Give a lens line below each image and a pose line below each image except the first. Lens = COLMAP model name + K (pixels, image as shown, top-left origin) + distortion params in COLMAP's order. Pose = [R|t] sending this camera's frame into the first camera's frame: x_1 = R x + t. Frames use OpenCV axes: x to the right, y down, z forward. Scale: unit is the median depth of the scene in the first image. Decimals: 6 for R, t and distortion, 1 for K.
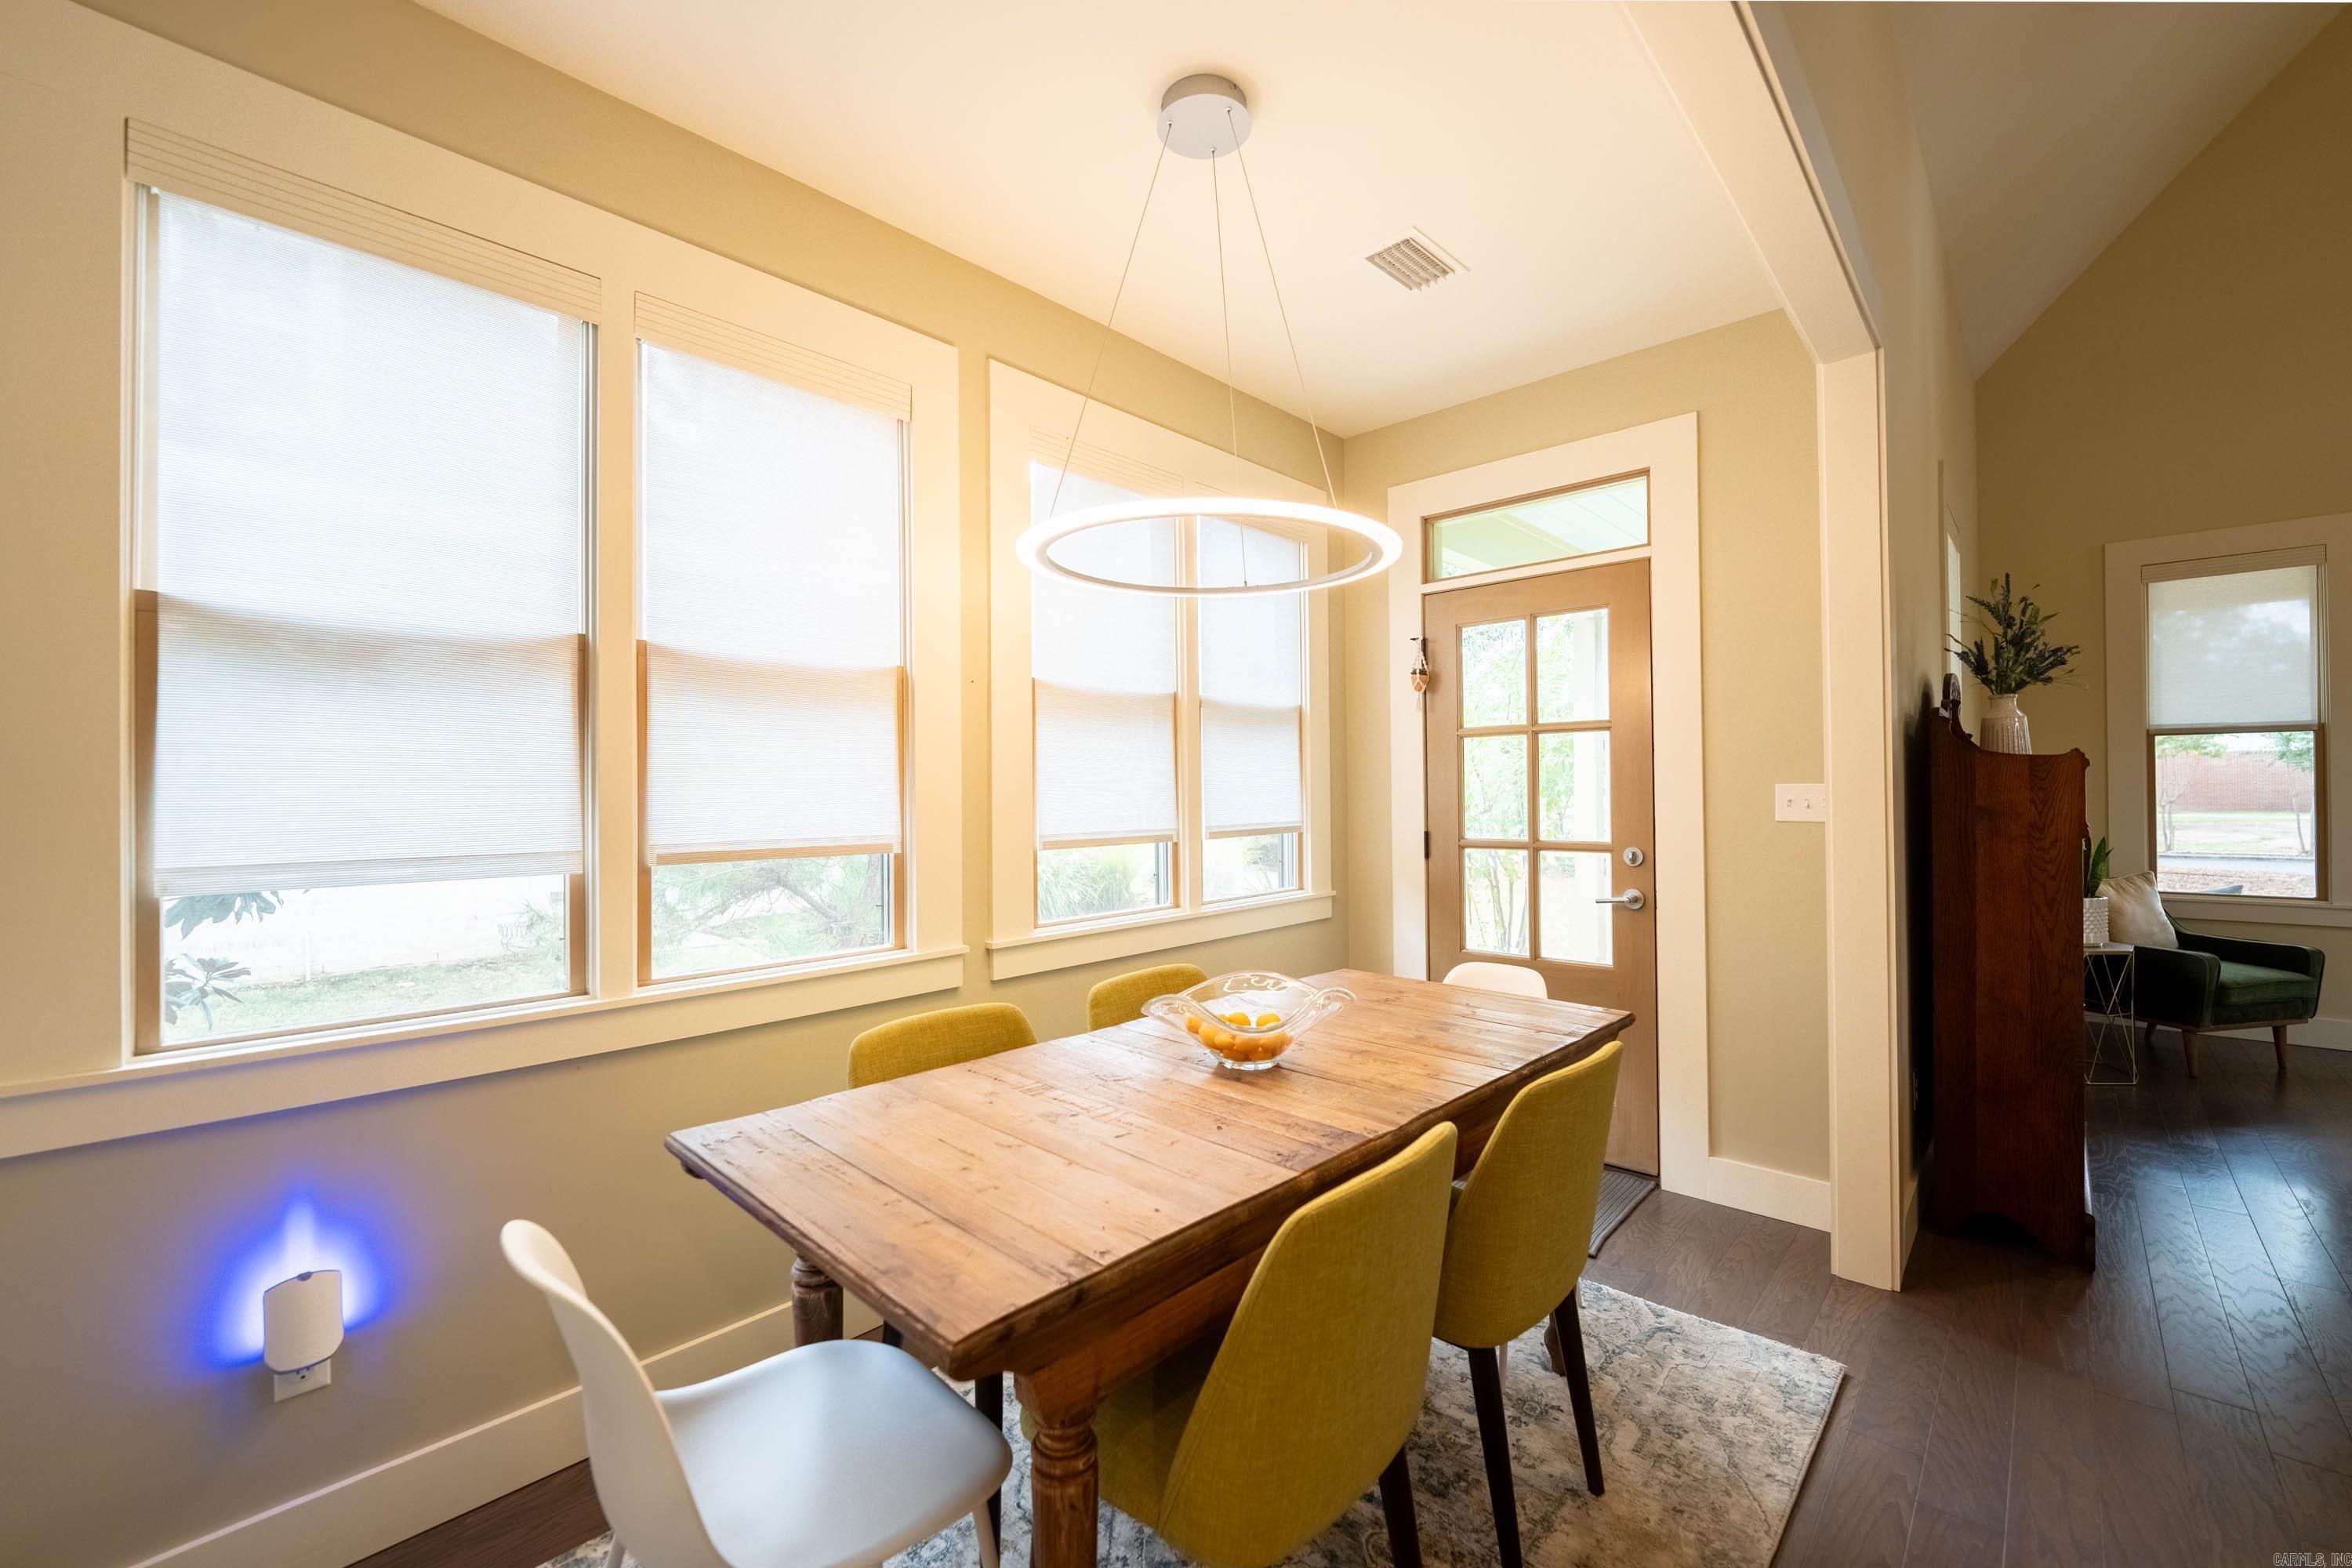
lens RADIAL K [[965.3, 0, 1184.7], [0, 965.3, 776.6], [0, 0, 1]] dist [-0.010627, -0.001076]
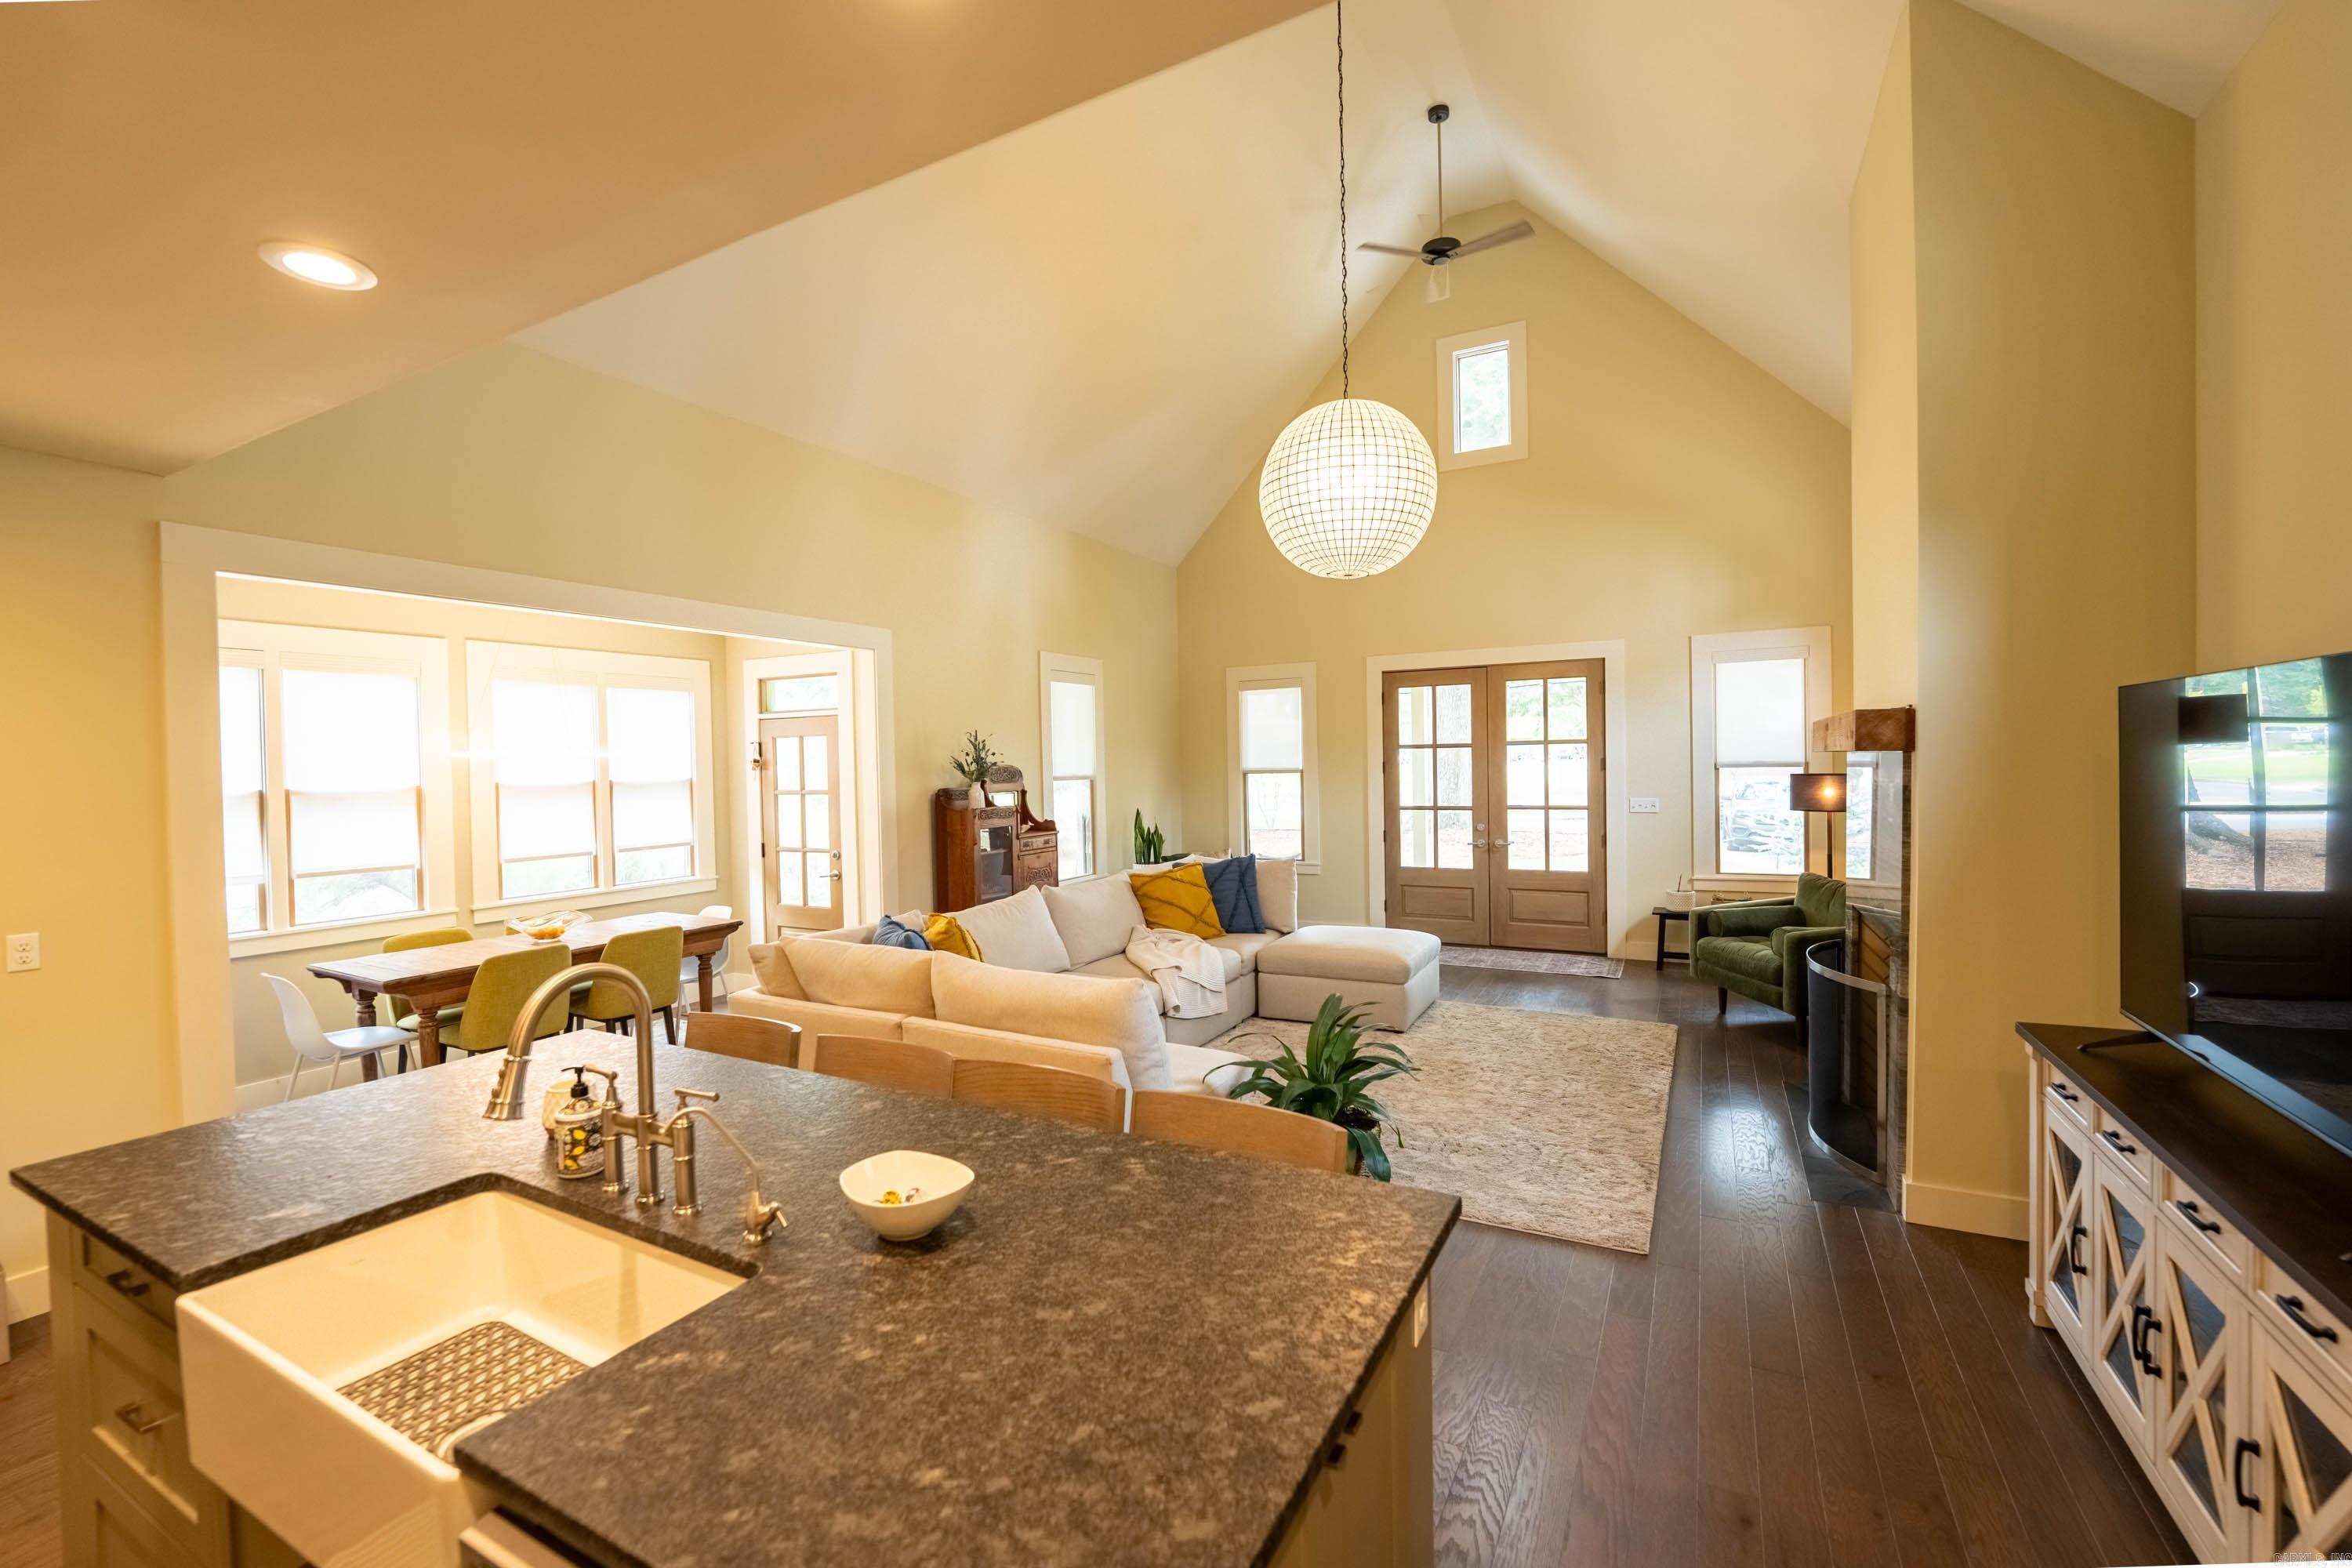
lens RADIAL K [[965.3, 0, 1167.3], [0, 965.3, 771.8], [0, 0, 1]] dist [-0.010627, -0.001076]
pose [[0.966462, -0.011523, 0.256551, 0.615740], [0.006884, 0.999796, 0.018972, -0.132813], [-0.256717, -0.016570, 0.966344, -1.211042]]
